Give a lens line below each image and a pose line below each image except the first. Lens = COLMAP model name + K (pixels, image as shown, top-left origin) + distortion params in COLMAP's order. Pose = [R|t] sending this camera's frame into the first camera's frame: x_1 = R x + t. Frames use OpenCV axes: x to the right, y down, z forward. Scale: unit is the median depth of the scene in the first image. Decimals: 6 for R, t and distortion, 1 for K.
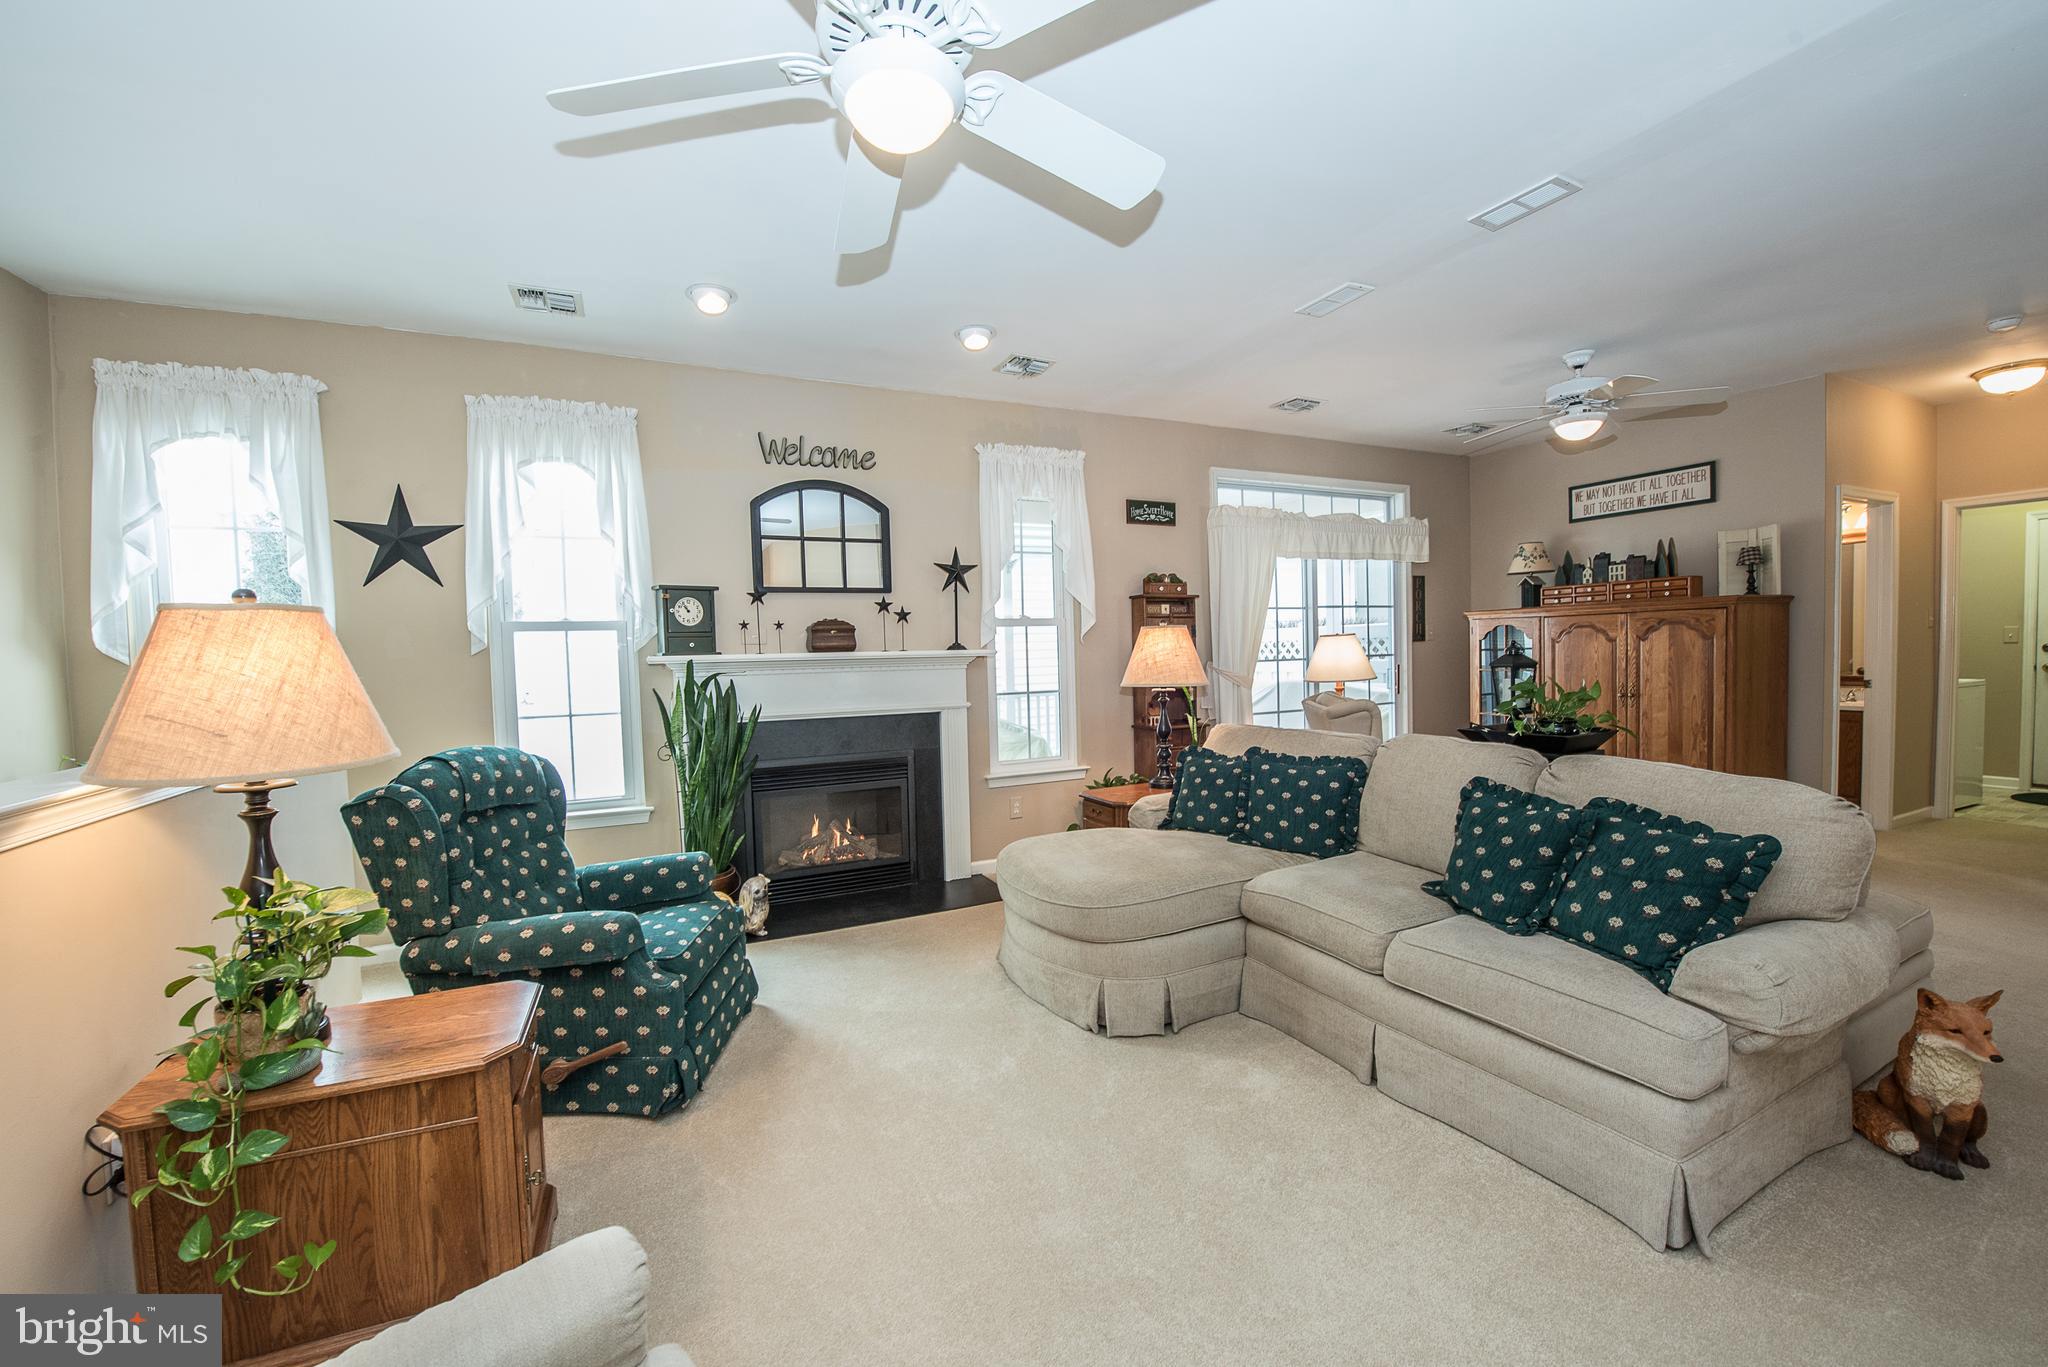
lens RADIAL K [[830.2, 0, 1028.6], [0, 830.2, 680.5], [0, 0, 1]] dist [-0.018335, -0.000698]
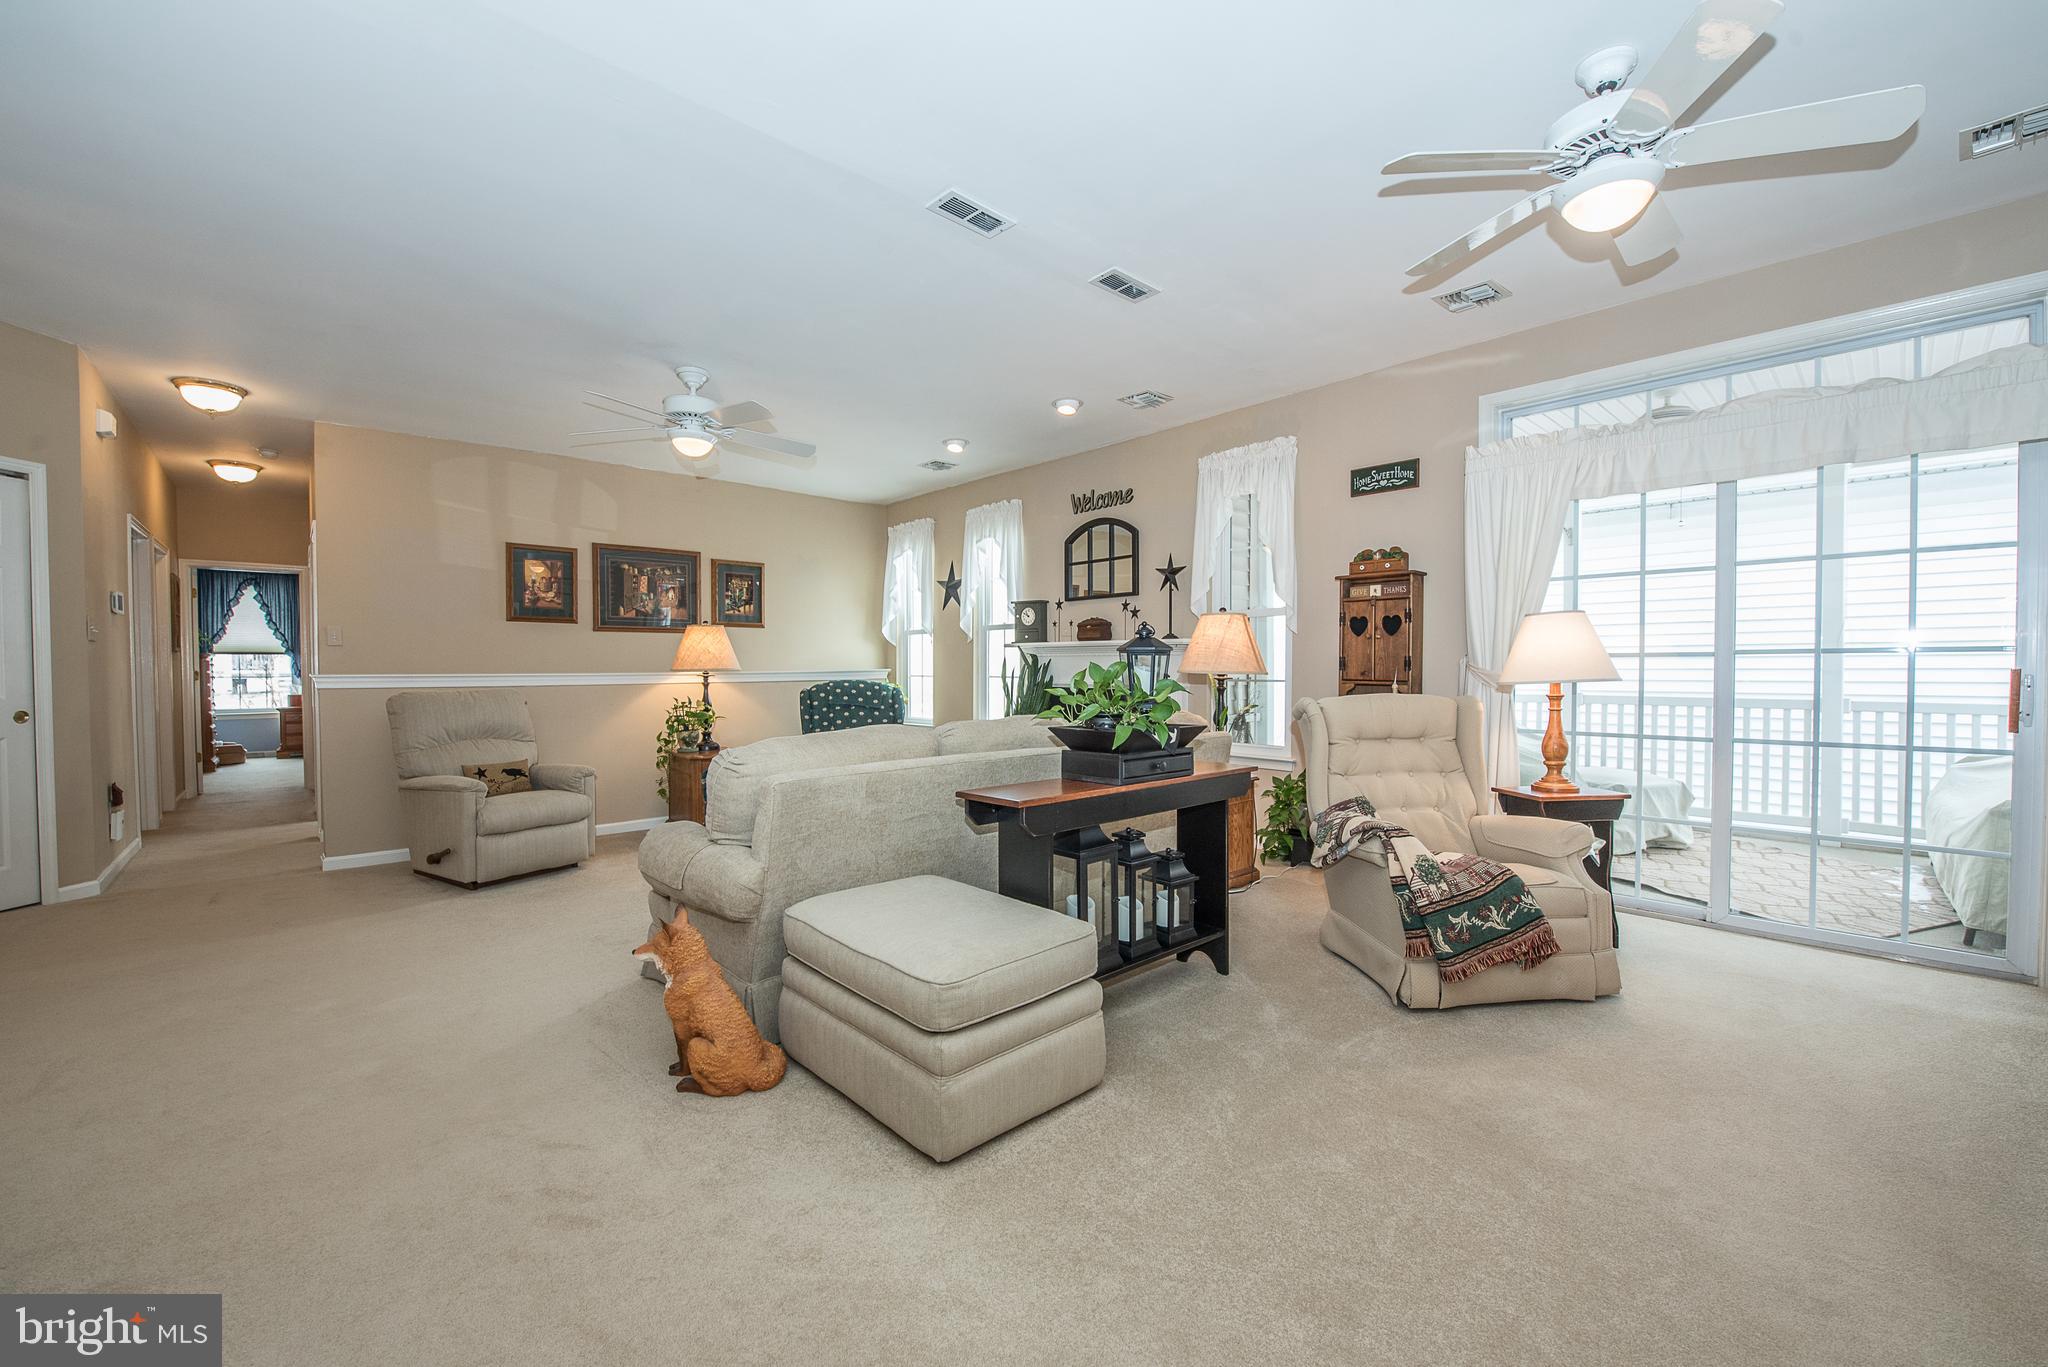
lens RADIAL K [[830.2, 0, 1023.3], [0, 830.2, 680.2], [0, 0, 1]] dist [-0.018335, -0.000698]
pose [[0.260053, 0.044366, -0.964575, 1.044091], [-0.032799, 0.998773, 0.037096, -0.015409], [0.965037, 0.021990, 0.261189, 0.497222]]
